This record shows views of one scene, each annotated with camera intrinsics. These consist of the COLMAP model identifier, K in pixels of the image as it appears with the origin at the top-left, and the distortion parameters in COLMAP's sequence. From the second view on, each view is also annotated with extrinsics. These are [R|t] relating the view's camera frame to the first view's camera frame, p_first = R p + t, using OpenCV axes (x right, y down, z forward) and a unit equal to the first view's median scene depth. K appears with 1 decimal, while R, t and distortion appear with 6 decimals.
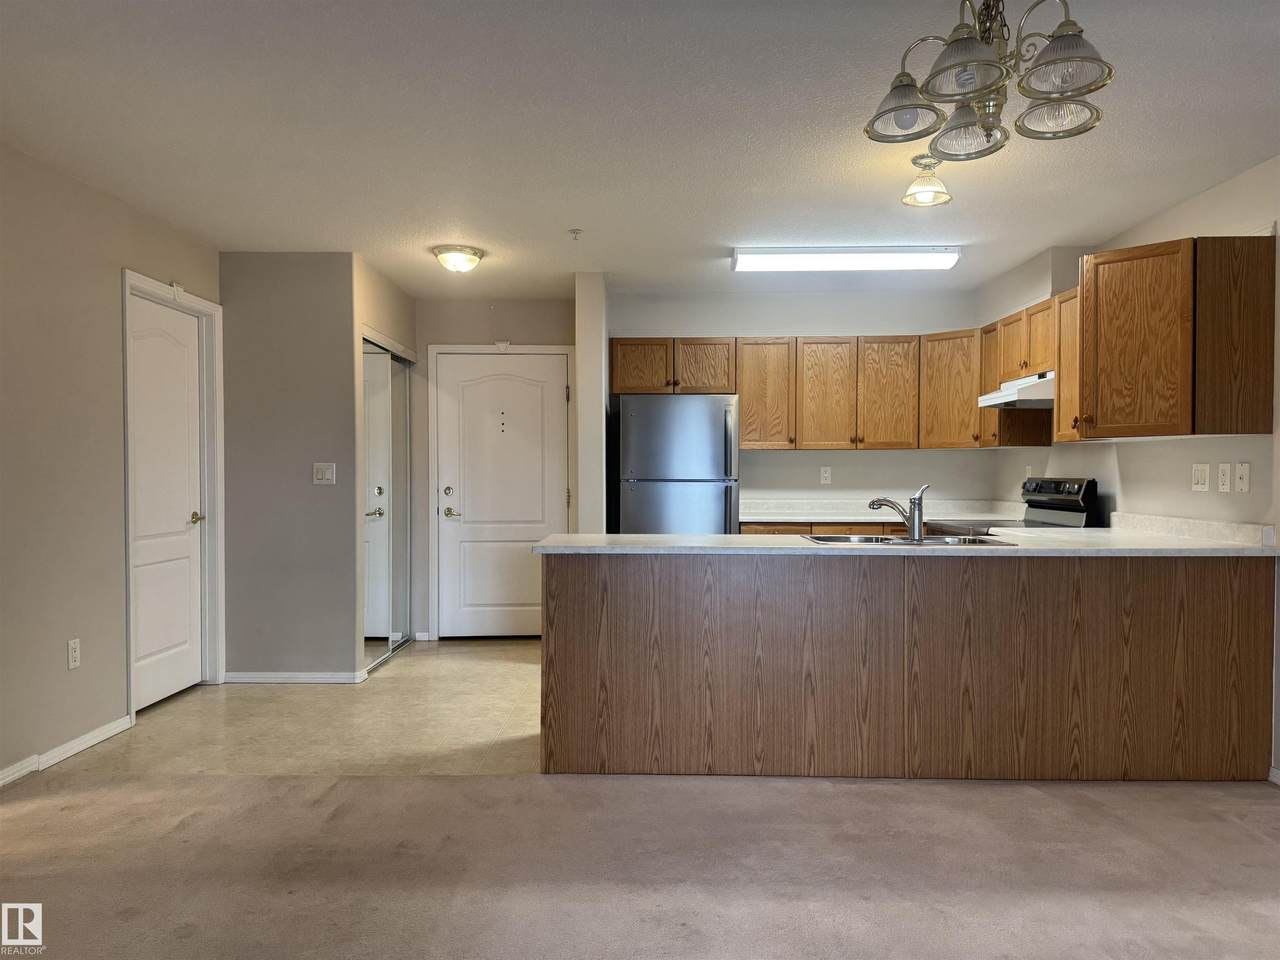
lens RADIAL K [[900.9, 0, 640.0], [0, 900.9, 480.0], [0, 0, 1]] dist [0.002069, -0.001242]
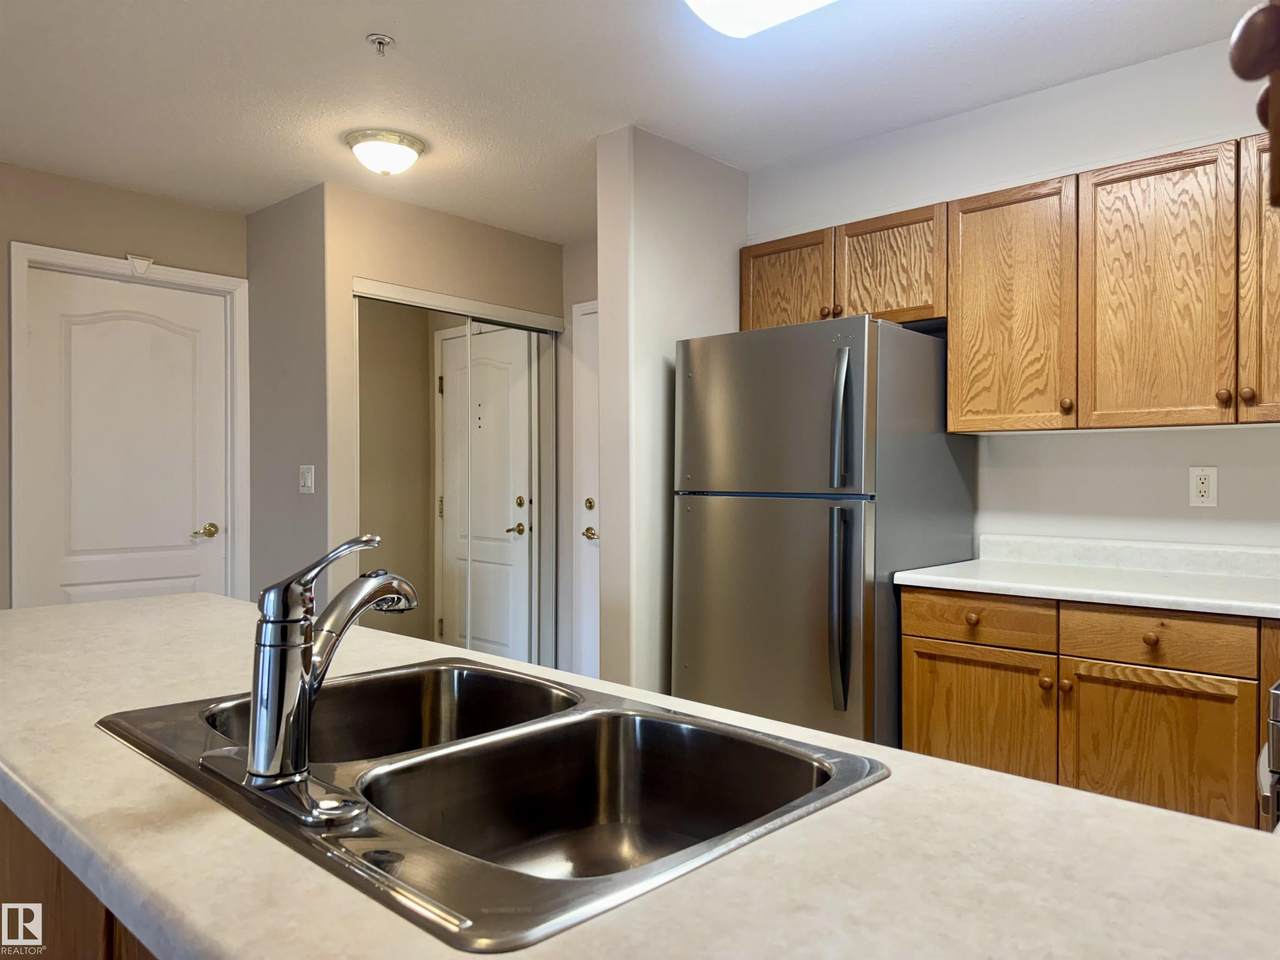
lens RADIAL K [[871.5, 0, 640.0], [0, 871.5, 480.0], [0, 0, 1]] dist [-0.008095, -0.003700]
pose [[0.746465, 0.004307, -0.665411, 0.298440], [-0.007840, 0.999967, -0.002322, -0.005726], [0.665379, 0.006950, 0.746473, 0.540113]]
